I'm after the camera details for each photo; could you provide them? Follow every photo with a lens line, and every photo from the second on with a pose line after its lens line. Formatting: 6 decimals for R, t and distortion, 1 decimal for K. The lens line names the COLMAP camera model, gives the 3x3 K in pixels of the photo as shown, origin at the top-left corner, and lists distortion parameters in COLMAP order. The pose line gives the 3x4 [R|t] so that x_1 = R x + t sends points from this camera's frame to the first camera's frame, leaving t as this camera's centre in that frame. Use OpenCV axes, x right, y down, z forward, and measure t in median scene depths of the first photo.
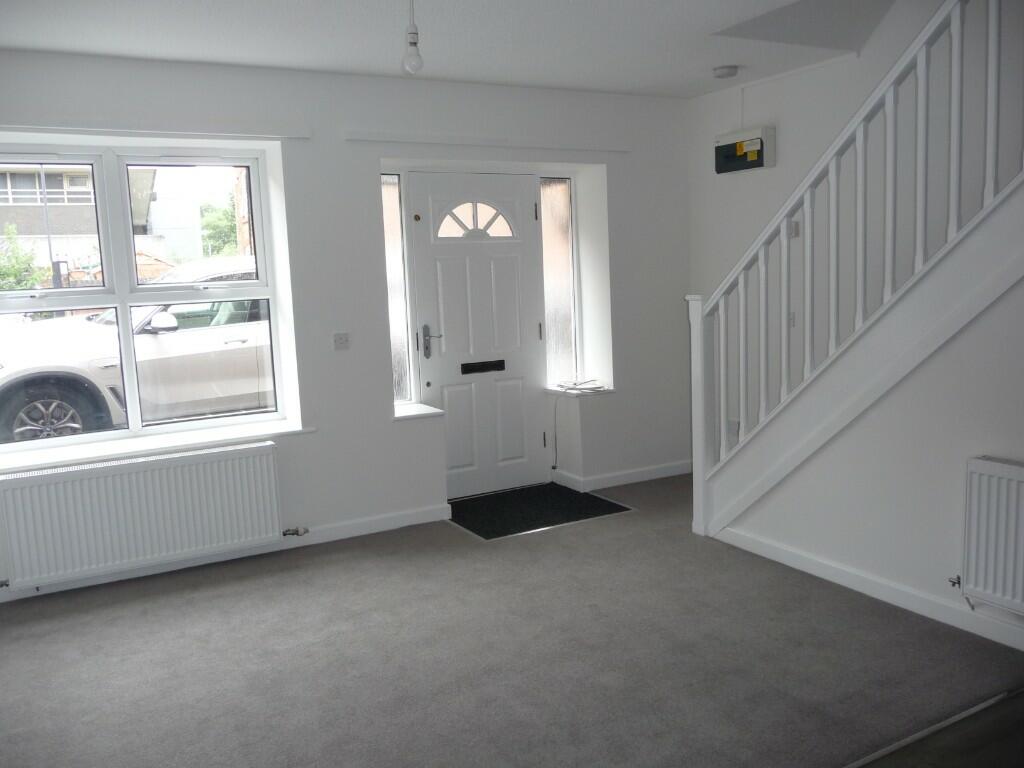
lens RADIAL K [[856.6, 0, 512.0], [0, 856.6, 384.0], [0, 0, 1]] dist [-0.043041, 0.053736]
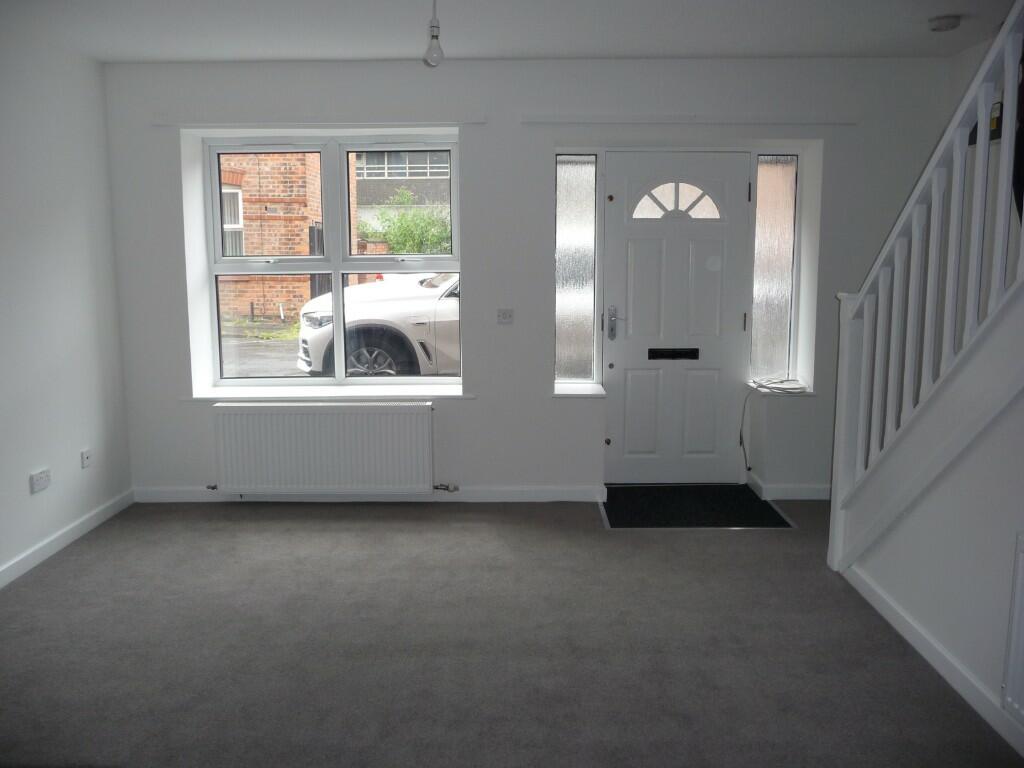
lens RADIAL K [[856.6, 0, 512.0], [0, 856.6, 384.0], [0, 0, 1]] dist [-0.043041, 0.053736]
pose [[0.870641, 0.110474, -0.479354, 0.283115], [-0.094810, 0.993871, 0.056851, -0.024611], [0.482696, -0.004050, 0.875779, 0.070560]]
